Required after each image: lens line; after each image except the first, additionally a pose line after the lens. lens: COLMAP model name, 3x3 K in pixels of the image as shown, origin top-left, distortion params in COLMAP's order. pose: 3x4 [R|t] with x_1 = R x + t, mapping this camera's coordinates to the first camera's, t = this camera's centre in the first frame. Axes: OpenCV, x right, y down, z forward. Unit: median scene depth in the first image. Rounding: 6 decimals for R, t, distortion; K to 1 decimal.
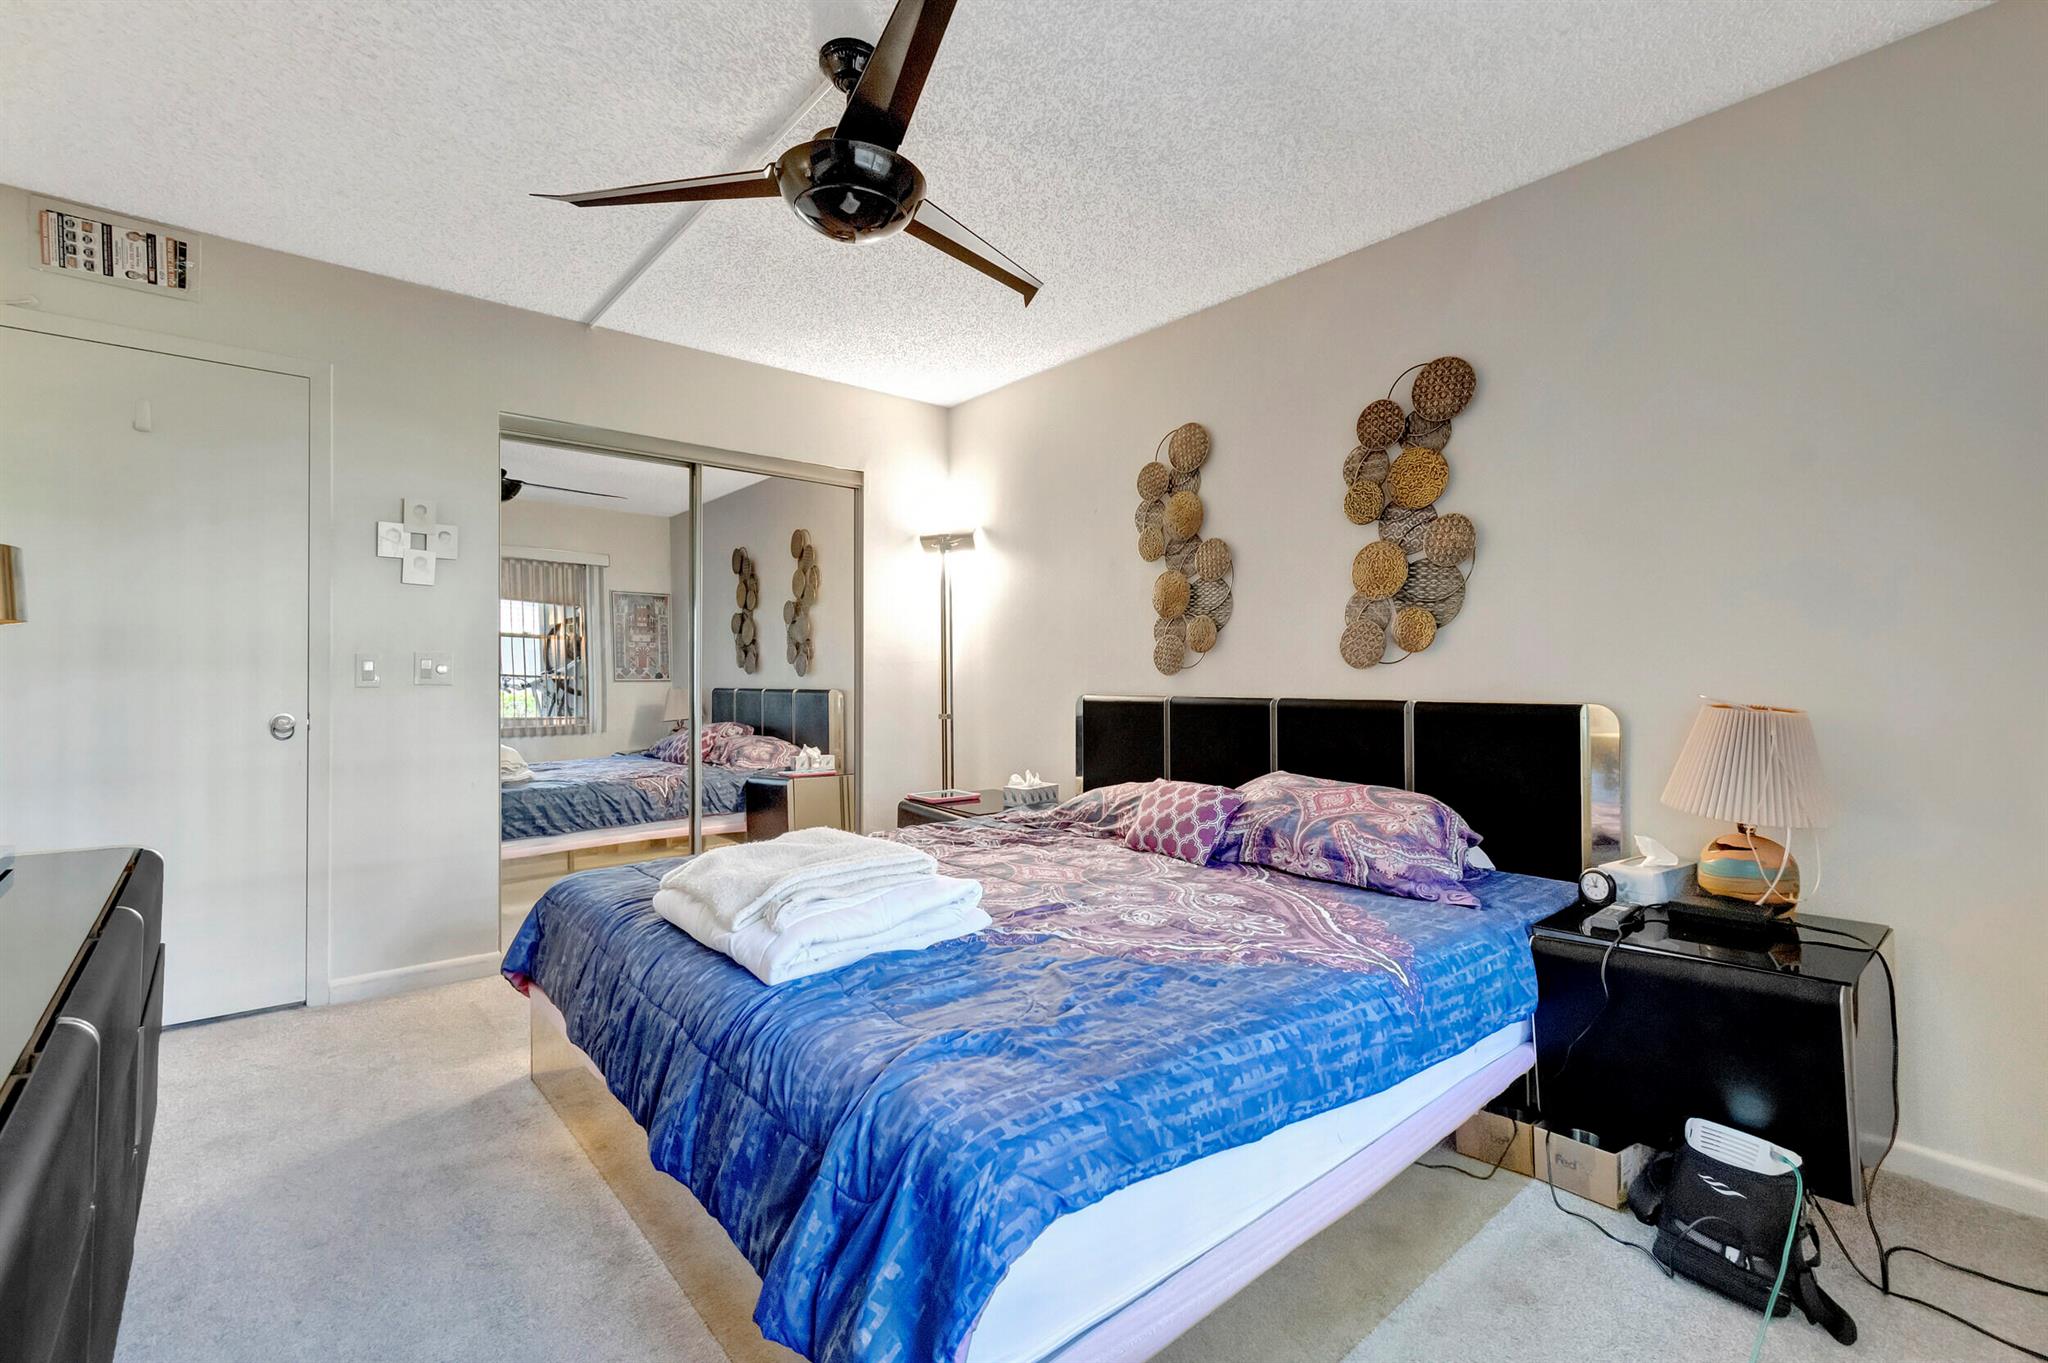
lens RADIAL K [[908.6, 0, 1014.7], [0, 908.6, 659.7], [0, 0, 1]] dist [0.003354, -0.000245]
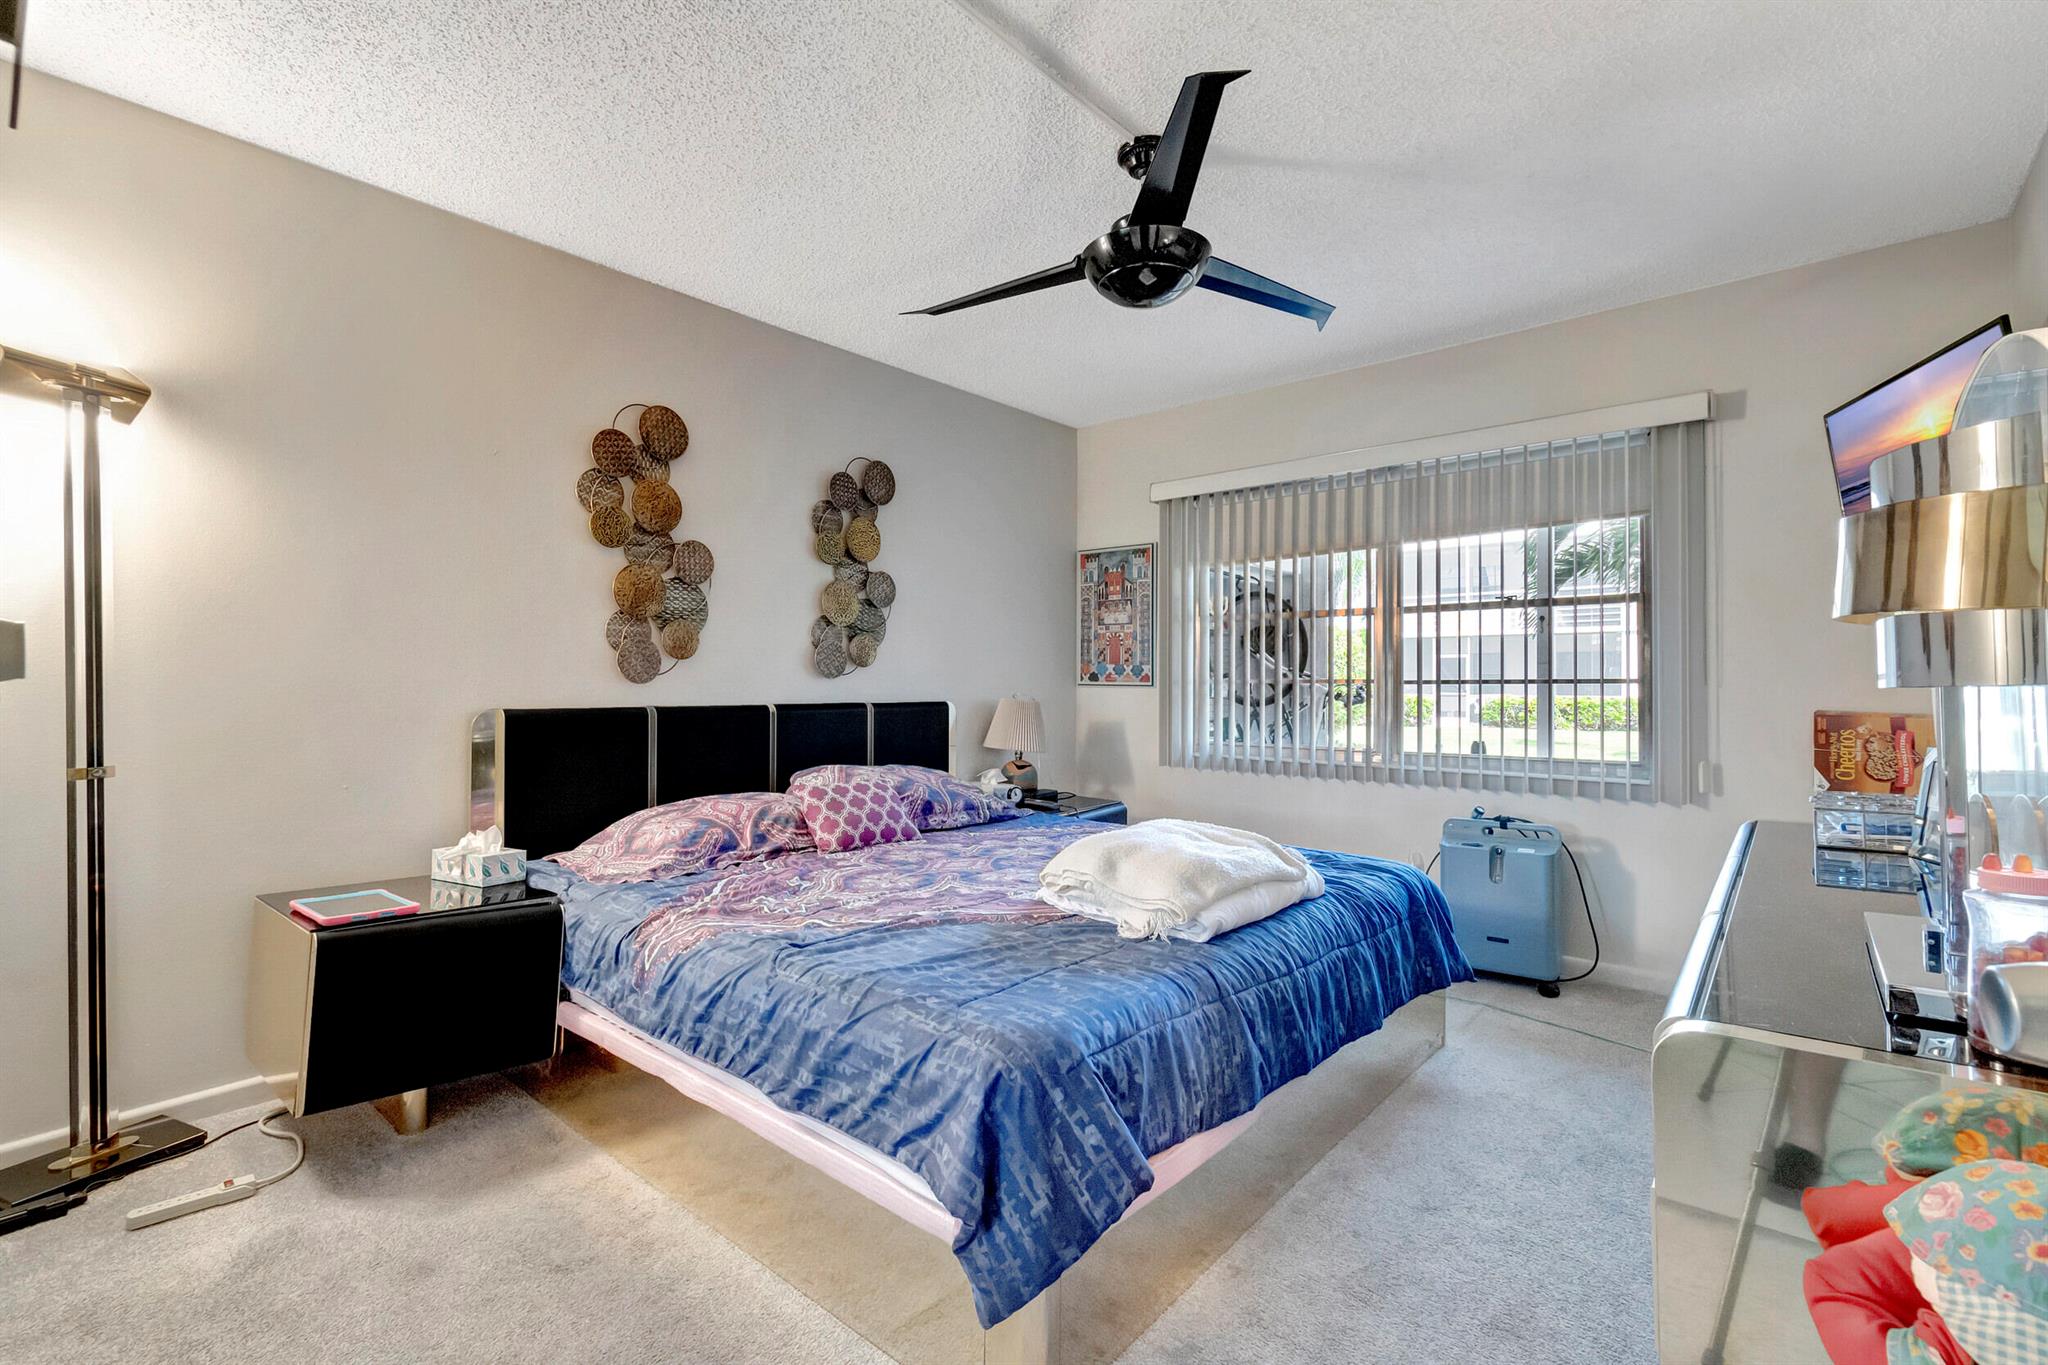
lens RADIAL K [[930.6, 0, 1018.9], [0, 930.6, 681.6], [0, 0, 1]] dist [0.001040, -0.001210]
pose [[-0.127940, -0.003622, 0.991775, -0.945801], [-0.036394, 0.999337, -0.001046, 0.005903], [-0.991114, -0.036228, -0.127987, 0.908822]]
